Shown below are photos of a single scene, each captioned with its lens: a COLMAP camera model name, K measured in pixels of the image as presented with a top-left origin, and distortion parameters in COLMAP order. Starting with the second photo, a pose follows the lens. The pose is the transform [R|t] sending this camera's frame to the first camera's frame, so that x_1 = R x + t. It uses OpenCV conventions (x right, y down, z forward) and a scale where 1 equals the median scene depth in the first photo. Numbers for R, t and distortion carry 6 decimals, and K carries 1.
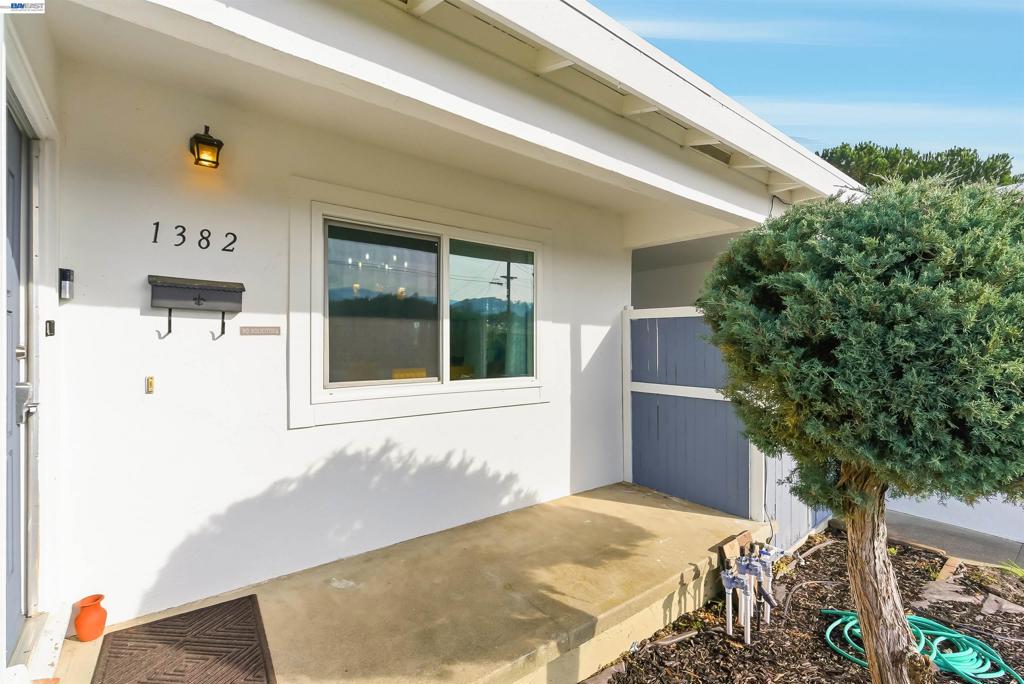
lens RADIAL K [[473.1, 0, 514.0], [0, 473.1, 347.5], [0, 0, 1]] dist [0.003317, -0.000272]
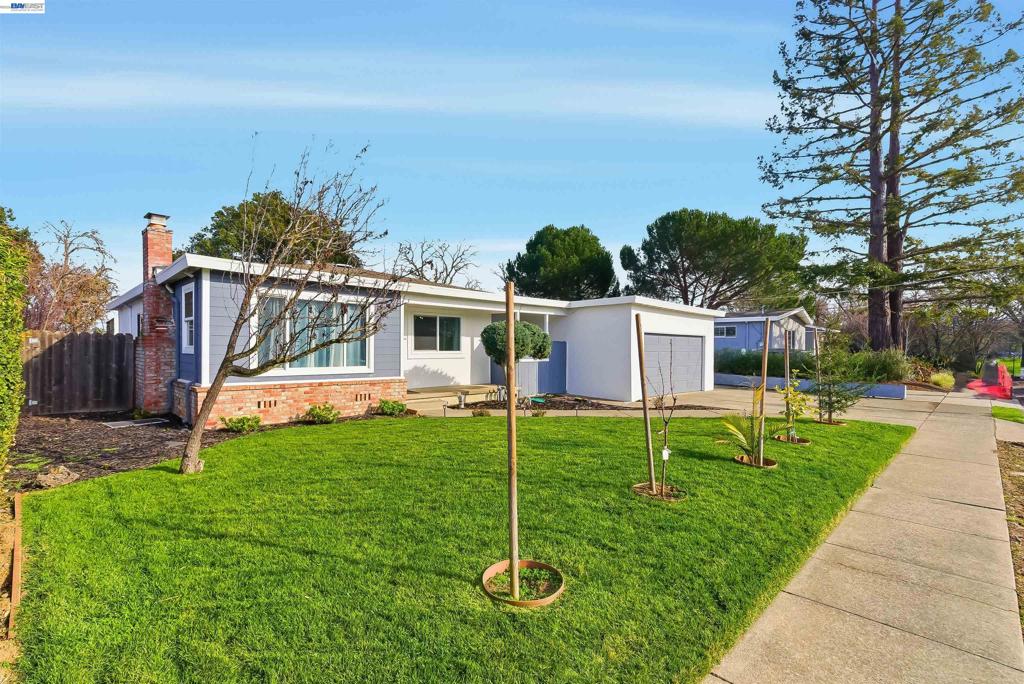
lens RADIAL K [[473.1, 0, 514.0], [0, 473.1, 347.5], [0, 0, 1]] dist [0.003317, -0.000272]
pose [[0.992131, 0.005812, 0.125070, -0.005881], [-0.005211, 0.999973, -0.005138, 0.054953], [-0.125097, 0.004446, 0.992135, -3.057772]]
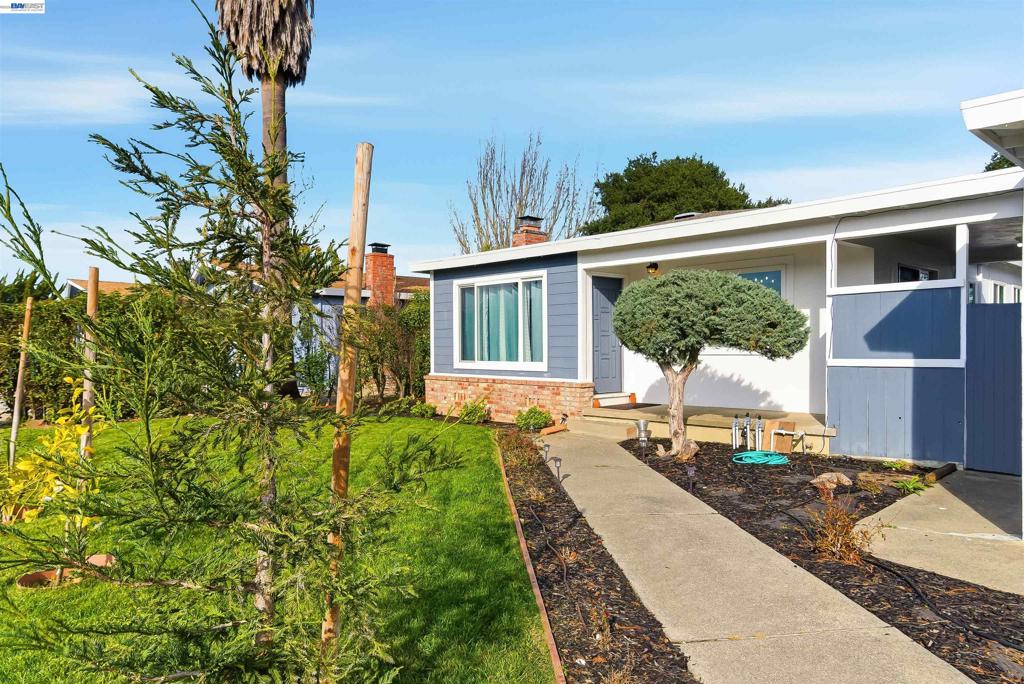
lens RADIAL K [[702.4, 0, 511.1], [0, 702.4, 360.8], [0, 0, 1]] dist [-0.067384, 0.102833]
pose [[0.068116, 0.021681, -0.997442, 2.904433], [0.007218, 0.999727, 0.022223, 0.081380], [0.997651, -0.008713, 0.067941, -0.219810]]
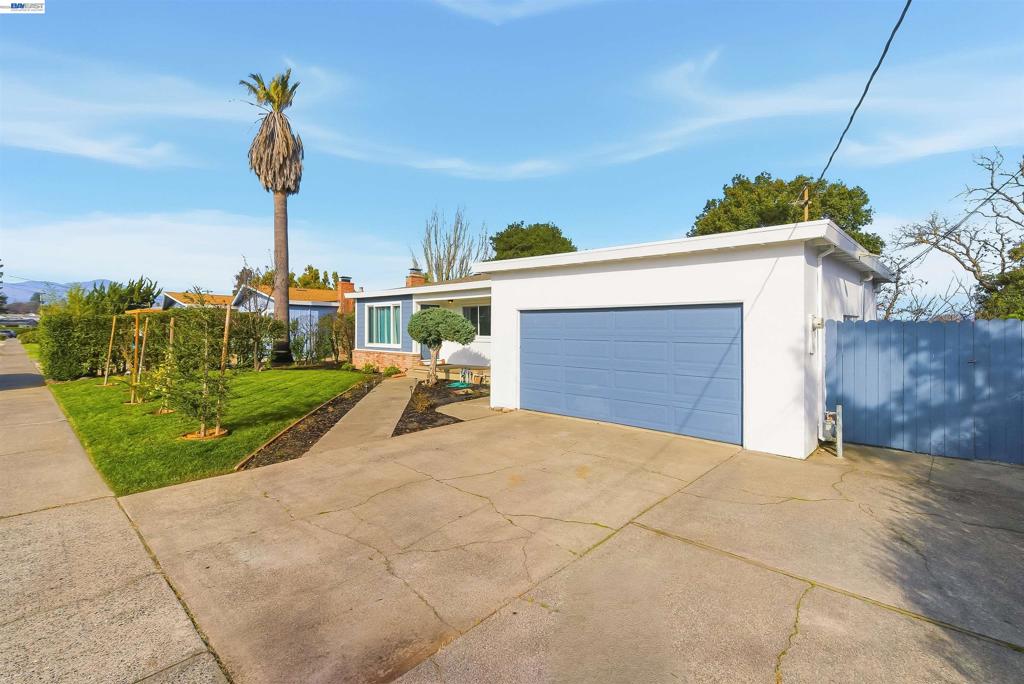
lens RADIAL K [[469.9, 0, 512.1], [0, 469.9, 331.6], [0, 0, 1]] dist [0.001803, -0.000531]
pose [[0.140333, 0.006748, -0.990081, 4.527651], [-0.001633, 0.999977, 0.006584, -0.001845], [0.990103, 0.000693, 0.140340, 0.654481]]
